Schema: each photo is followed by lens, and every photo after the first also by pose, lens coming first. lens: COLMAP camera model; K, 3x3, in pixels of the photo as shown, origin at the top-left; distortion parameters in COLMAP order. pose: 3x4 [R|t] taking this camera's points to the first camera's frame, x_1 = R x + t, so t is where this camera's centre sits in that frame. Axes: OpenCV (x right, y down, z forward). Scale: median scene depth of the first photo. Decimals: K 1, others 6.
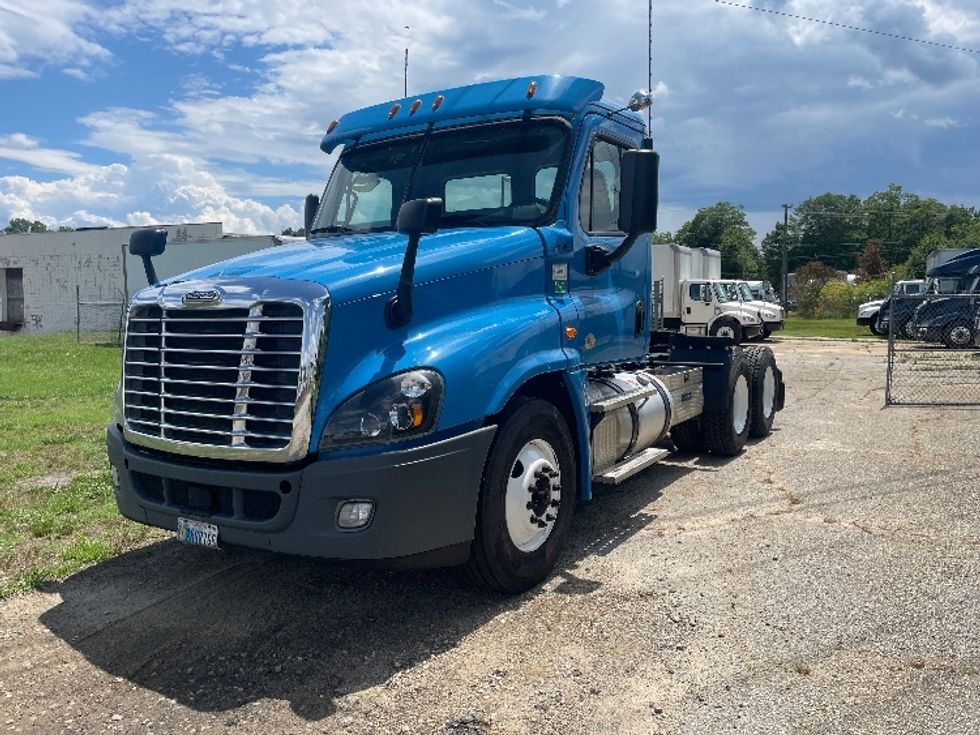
lens RADIAL K [[793.3, 0, 490.0], [0, 793.3, 367.5], [0, 0, 1]] dist [-0.004476, -0.010005]
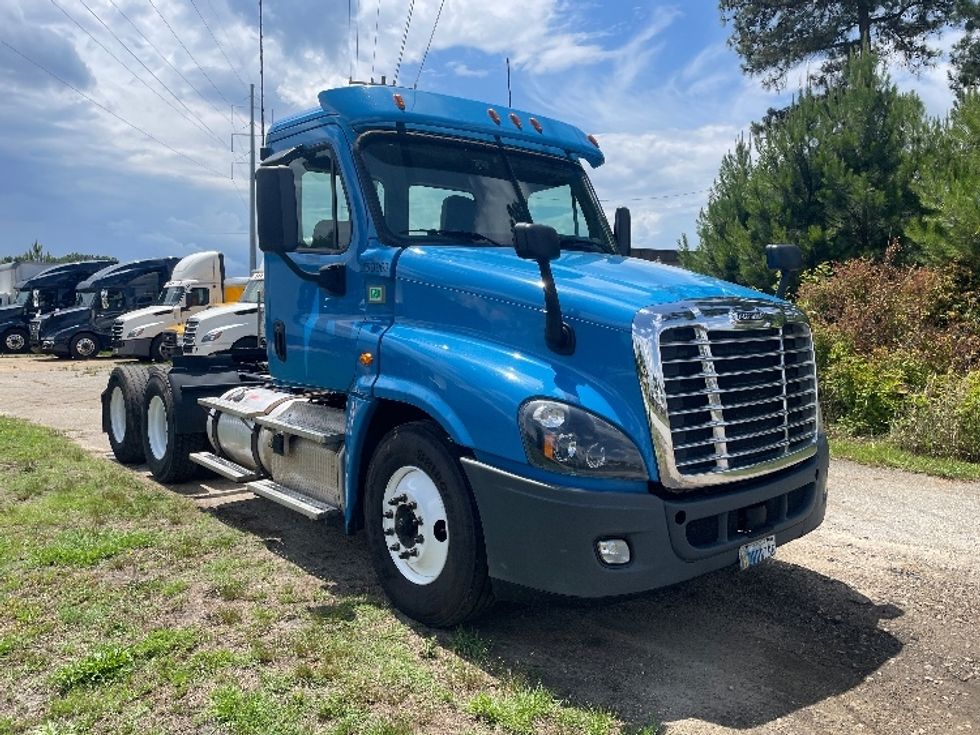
lens RADIAL K [[779.1, 0, 522.0], [0, 779.1, 366.1], [0, 0, 1]] dist [-0.013800, -0.006351]
pose [[0.257784, -0.065822, 0.963958, -1.422625], [0.070331, 0.996309, 0.049223, -0.099056], [-0.963639, 0.055107, 0.261462, 1.047574]]
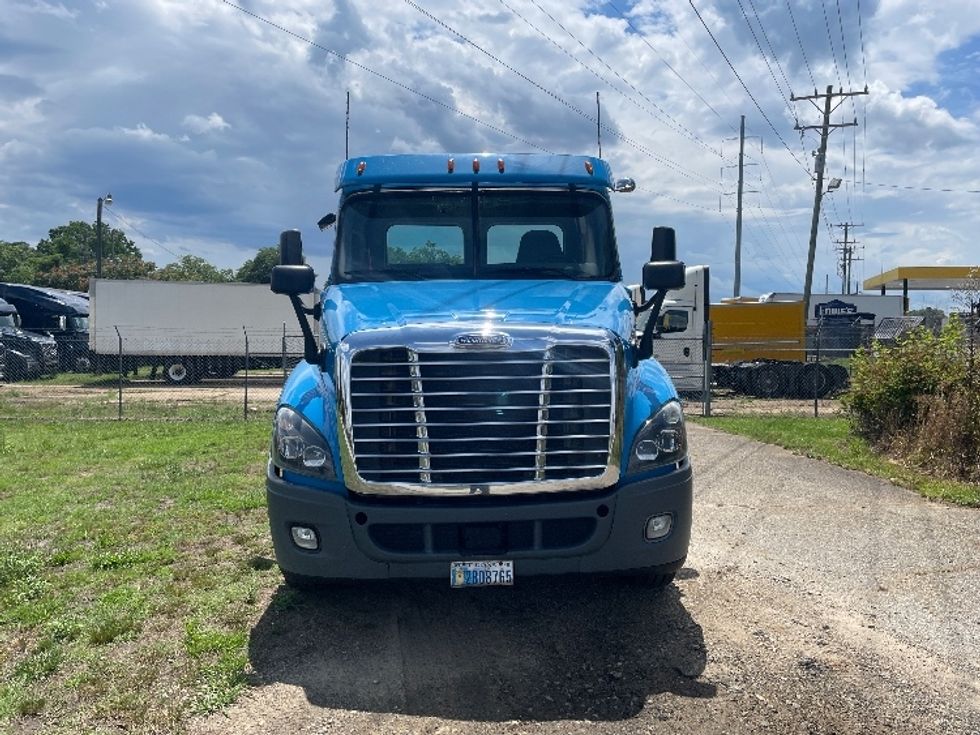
lens RADIAL K [[793.3, 0, 490.0], [0, 793.3, 367.5], [0, 0, 1]] dist [-0.004476, -0.010005]
pose [[0.825316, -0.023351, 0.564188, -0.950259], [0.049338, 0.998306, -0.030853, -0.021745], [-0.562511, 0.053299, 0.825070, 0.149817]]
